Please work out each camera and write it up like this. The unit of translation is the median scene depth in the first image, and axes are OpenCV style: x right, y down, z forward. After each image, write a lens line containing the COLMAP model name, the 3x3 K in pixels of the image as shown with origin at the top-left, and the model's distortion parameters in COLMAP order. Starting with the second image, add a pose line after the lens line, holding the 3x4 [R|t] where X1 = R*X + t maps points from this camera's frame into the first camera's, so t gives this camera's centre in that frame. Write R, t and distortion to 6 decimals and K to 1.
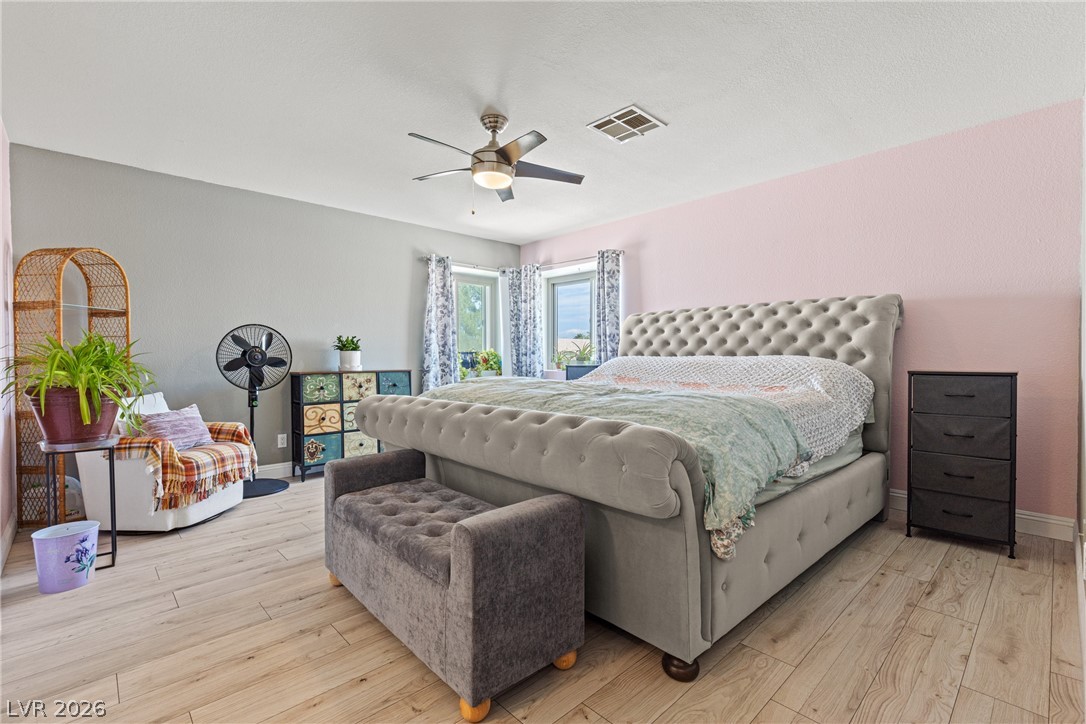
lens RADIAL K [[488.6, 0, 549.7], [0, 488.6, 368.6], [0, 0, 1]] dist [0.002968, -0.000355]
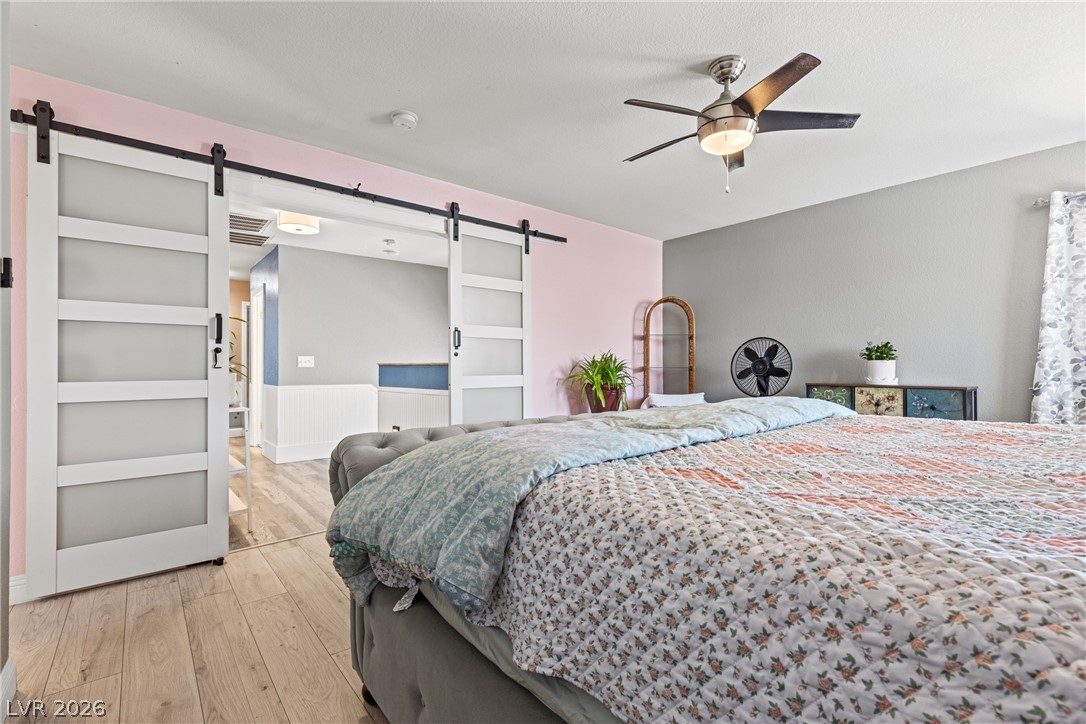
lens RADIAL K [[488.6, 0, 549.7], [0, 488.6, 368.6], [0, 0, 1]] dist [0.002968, -0.000355]
pose [[-0.064834, 0.008137, -0.997863, 0.444874], [-0.026578, 0.999598, 0.009878, -0.015767], [0.997542, 0.027162, -0.064592, 0.507403]]
